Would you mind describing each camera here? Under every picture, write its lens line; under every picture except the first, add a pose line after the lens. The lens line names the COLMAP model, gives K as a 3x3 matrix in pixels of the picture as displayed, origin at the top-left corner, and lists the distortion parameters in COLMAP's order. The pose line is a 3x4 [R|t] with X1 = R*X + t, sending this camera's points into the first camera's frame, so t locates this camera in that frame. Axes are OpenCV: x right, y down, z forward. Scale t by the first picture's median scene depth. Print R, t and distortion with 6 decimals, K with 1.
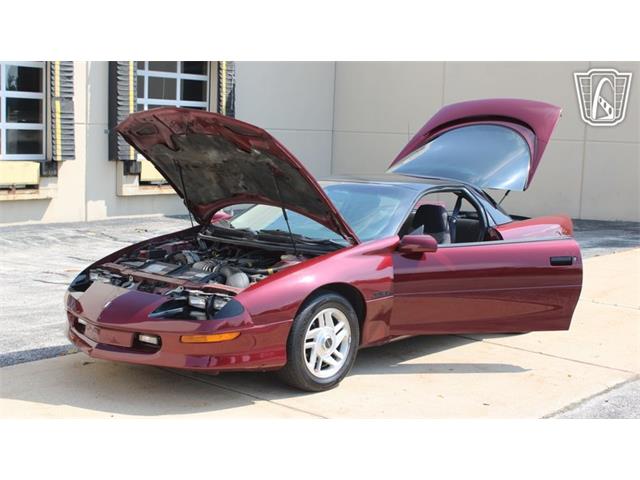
lens RADIAL K [[840.7, 0, 320.3], [0, 840.7, 224.9], [0, 0, 1]] dist [-0.012956, -0.022794]
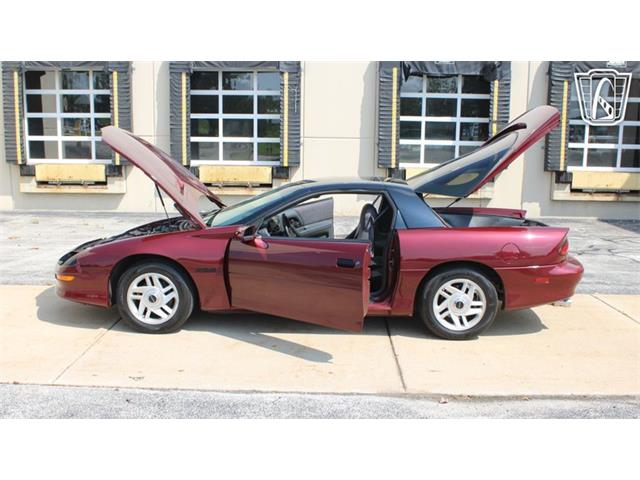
lens RADIAL K [[667.9, 0, 320.0], [0, 667.9, 273.8], [0, 0, 1]] dist [-0.274357, 0.003631]
pose [[0.597511, 0.101833, -0.795369, 0.633860], [-0.043535, 0.994560, 0.094630, -0.005125], [0.800678, -0.021916, 0.598693, 0.381381]]
